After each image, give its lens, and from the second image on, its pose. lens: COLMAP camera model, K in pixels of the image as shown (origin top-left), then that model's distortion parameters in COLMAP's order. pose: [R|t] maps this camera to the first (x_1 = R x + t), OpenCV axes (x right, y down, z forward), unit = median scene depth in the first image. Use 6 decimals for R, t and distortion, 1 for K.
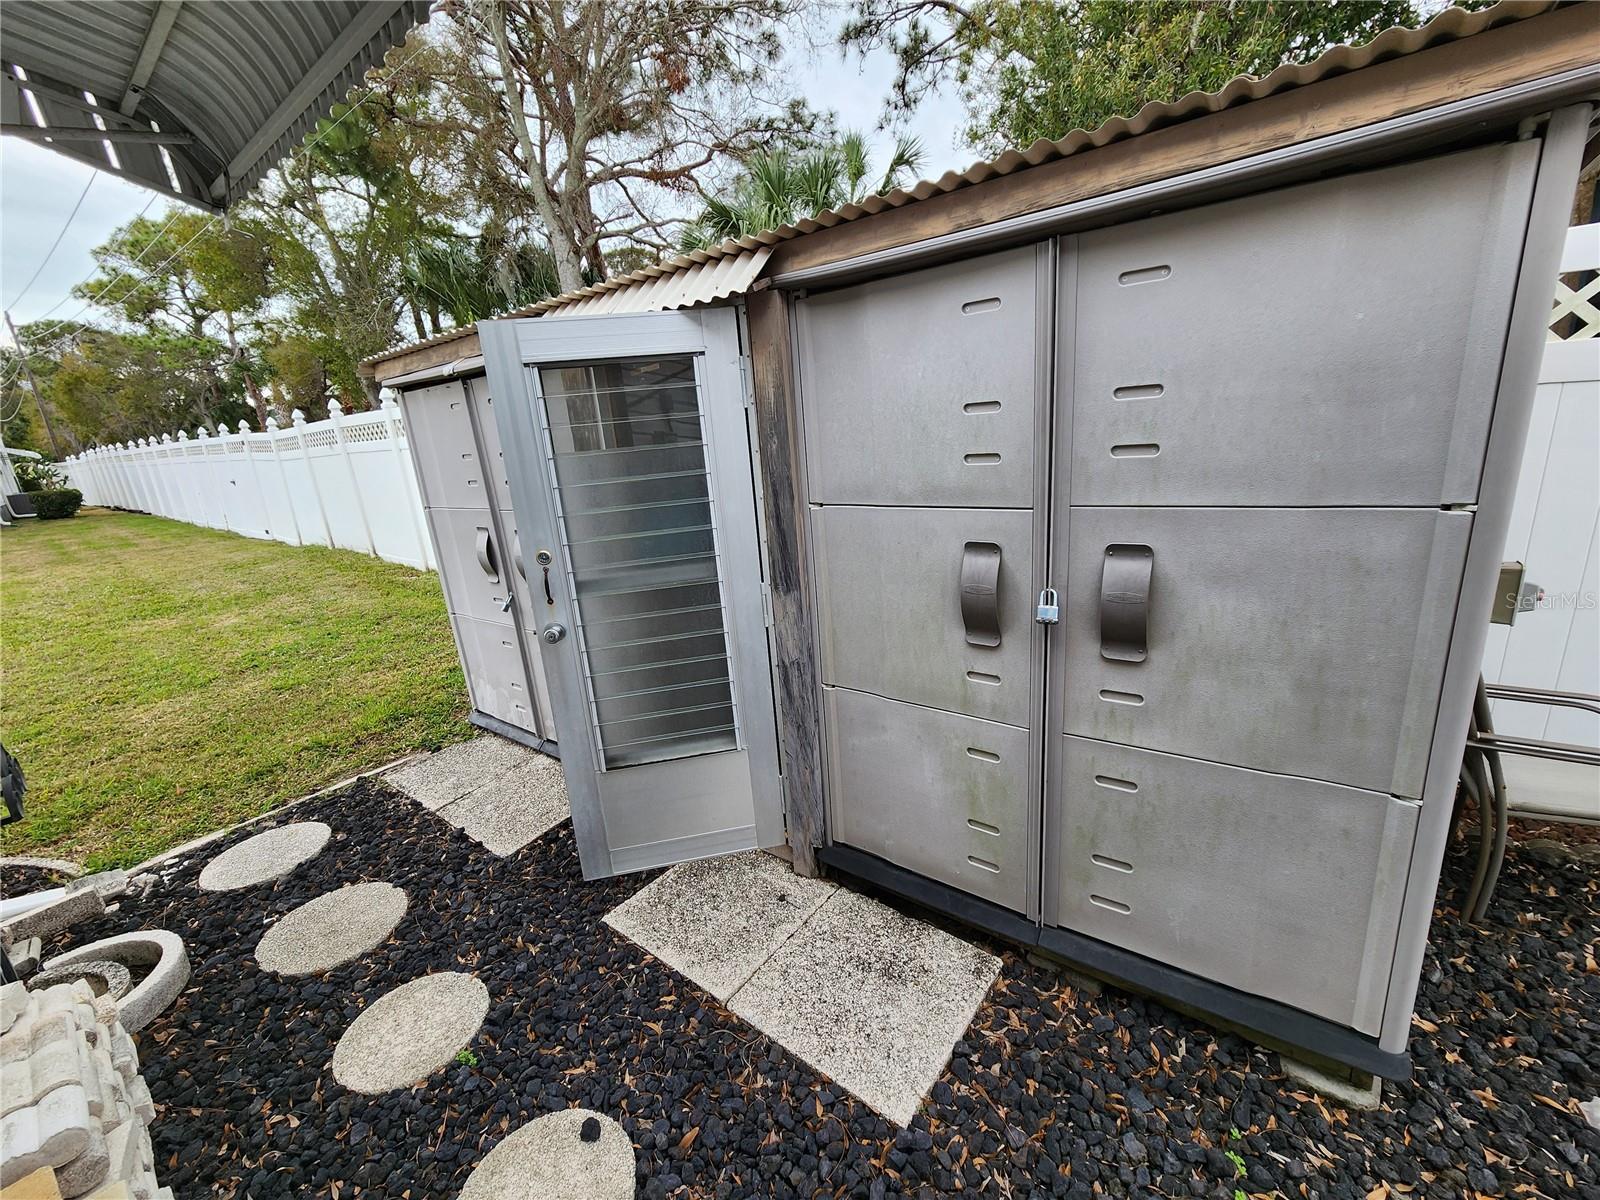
lens RADIAL K [[666.1, 0, 800.0], [0, 666.1, 600.0], [0, 0, 1]] dist [-0.000554, 0.000378]
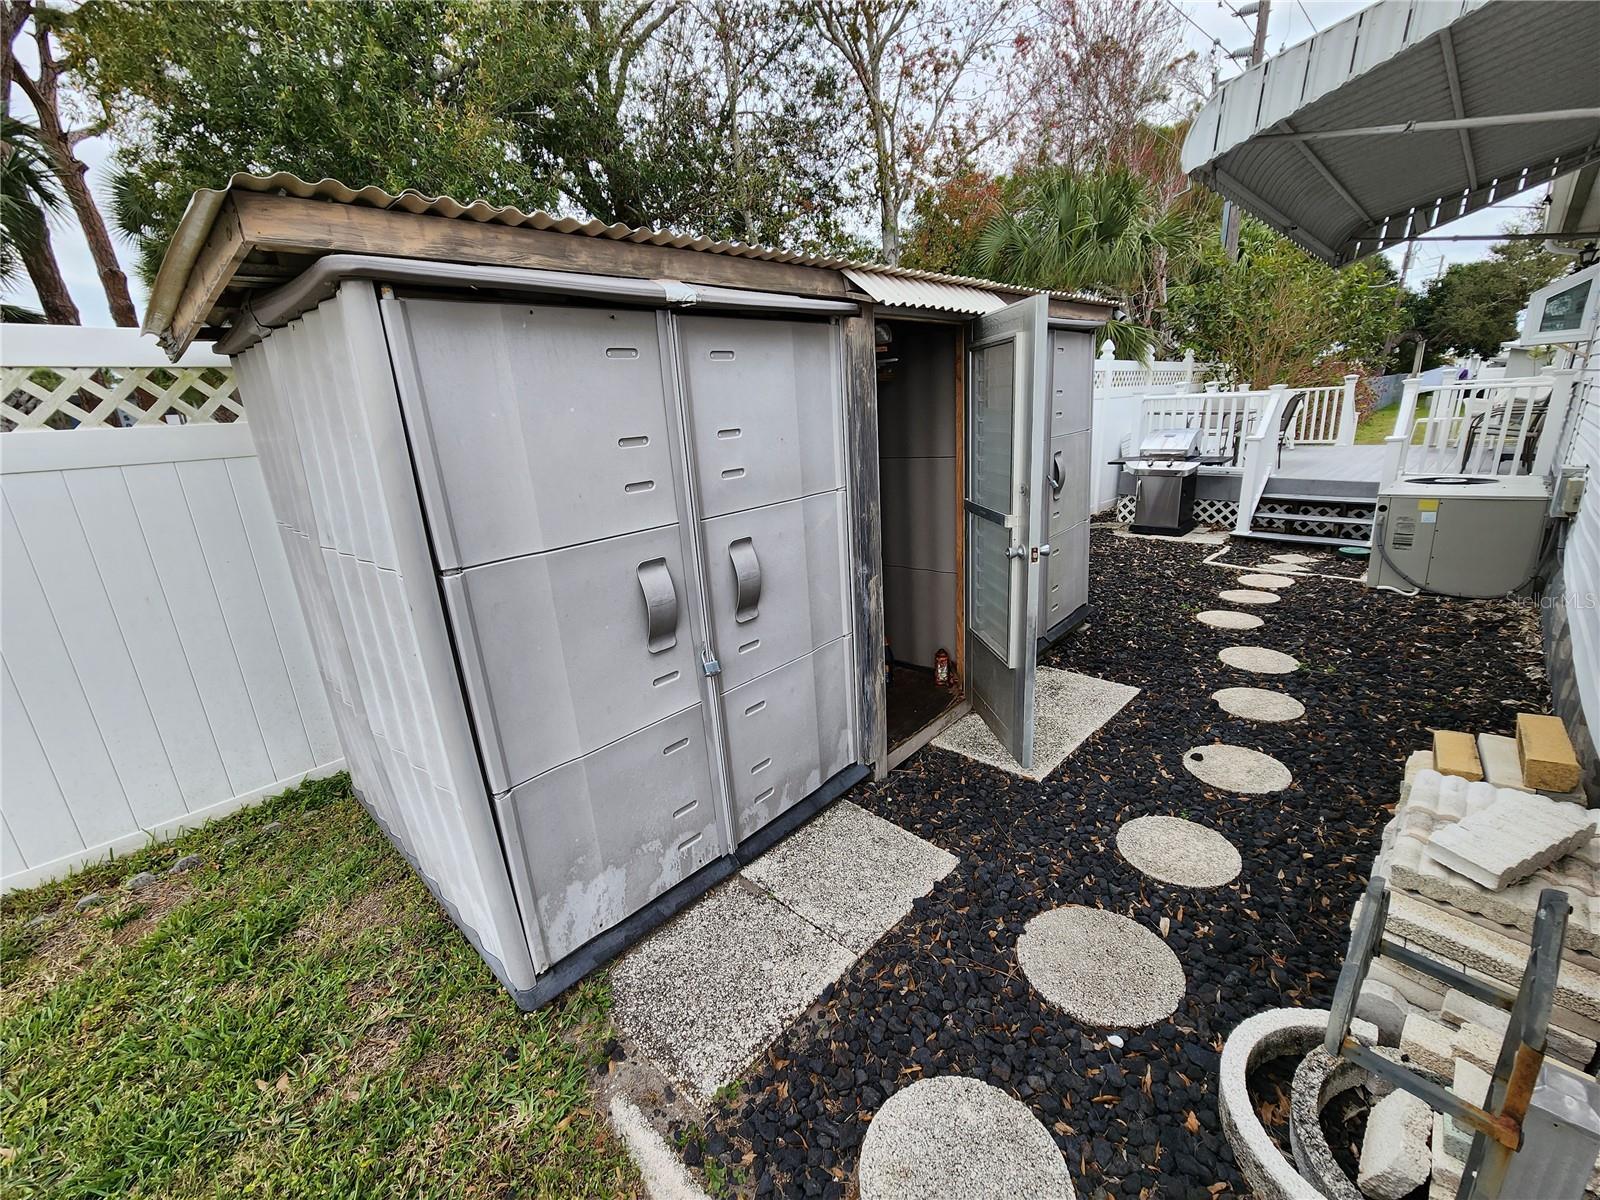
lens RADIAL K [[666.1, 0, 800.0], [0, 666.1, 600.0], [0, 0, 1]] dist [-0.000554, 0.000378]
pose [[0.087713, -0.156931, 0.983707, -0.956185], [0.319091, 0.939905, 0.121491, -0.090866], [-0.943656, 0.303235, 0.132517, 0.722104]]
